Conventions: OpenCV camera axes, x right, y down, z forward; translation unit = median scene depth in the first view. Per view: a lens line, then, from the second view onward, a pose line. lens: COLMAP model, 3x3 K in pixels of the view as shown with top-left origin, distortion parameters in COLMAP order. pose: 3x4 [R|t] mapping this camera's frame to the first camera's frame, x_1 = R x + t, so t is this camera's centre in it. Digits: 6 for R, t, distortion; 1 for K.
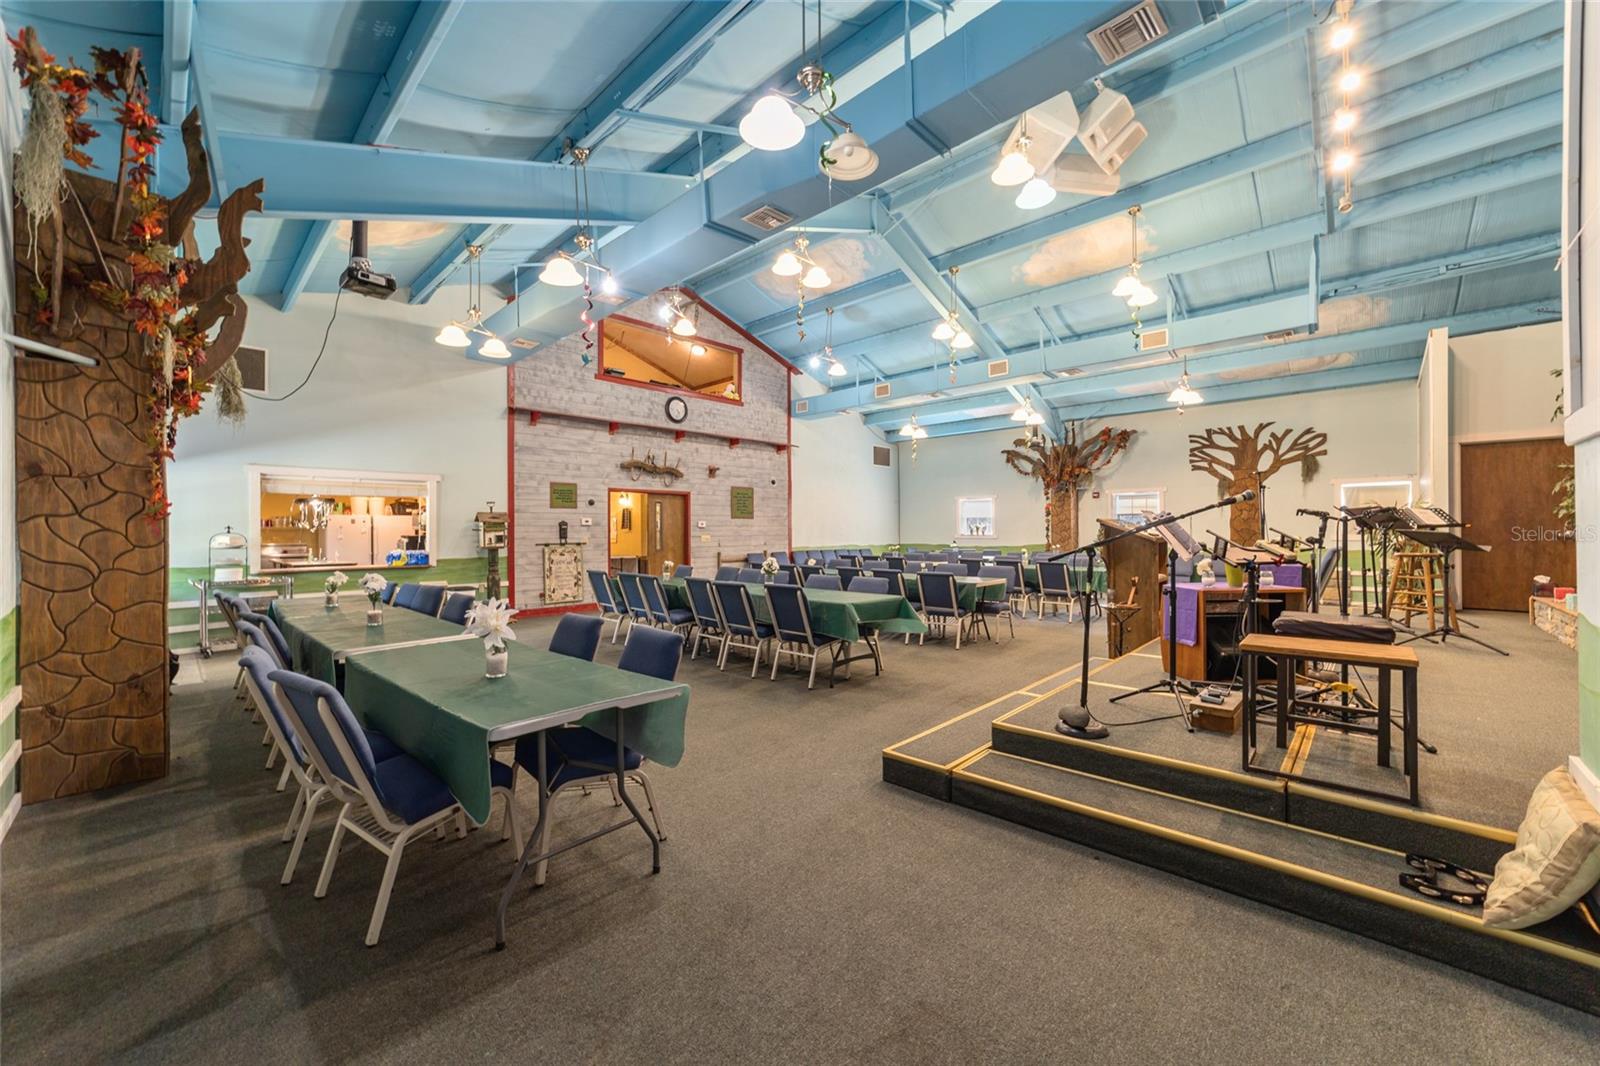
lens RADIAL K [[611.6, 0, 793.0], [0, 611.6, 529.7], [0, 0, 1]] dist [-0.003227, 0.000615]
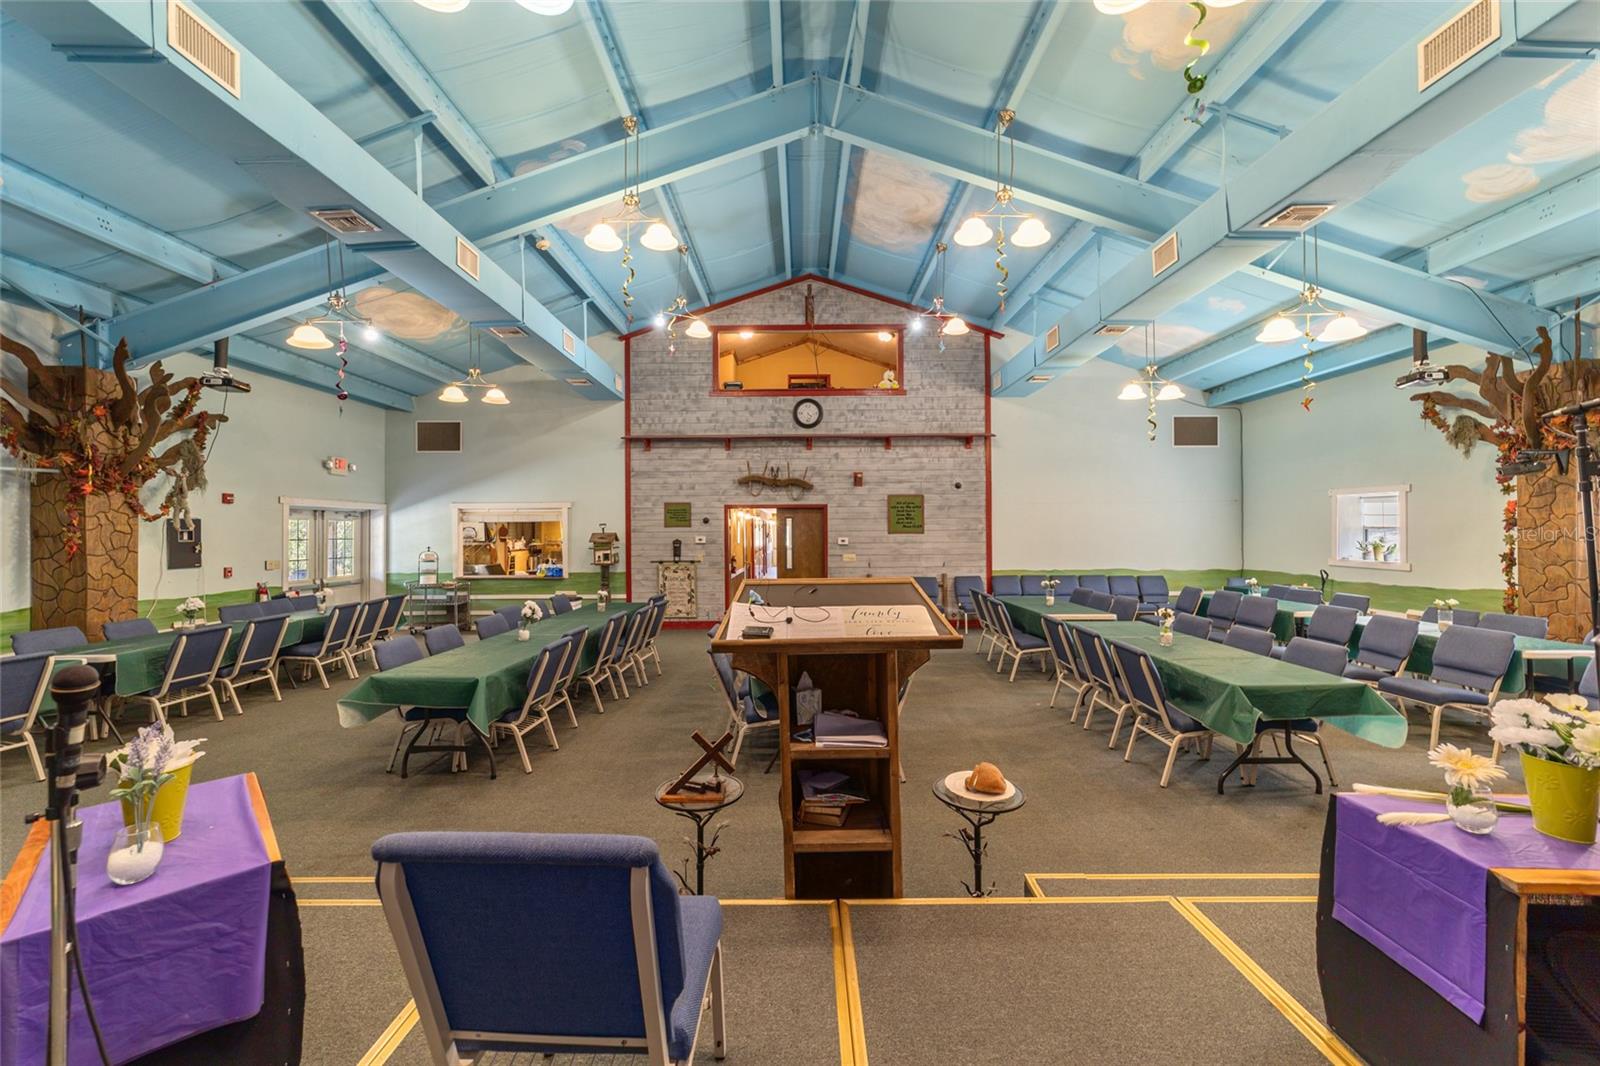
lens RADIAL K [[611.6, 0, 799.1], [0, 611.6, 532.4], [0, 0, 1]] dist [-0.003227, 0.000615]
pose [[0.690862, 0.004365, -0.722974, 0.460857], [0.002718, 0.999959, 0.008634, -0.030638], [0.722982, -0.007930, 0.690822, 0.382998]]
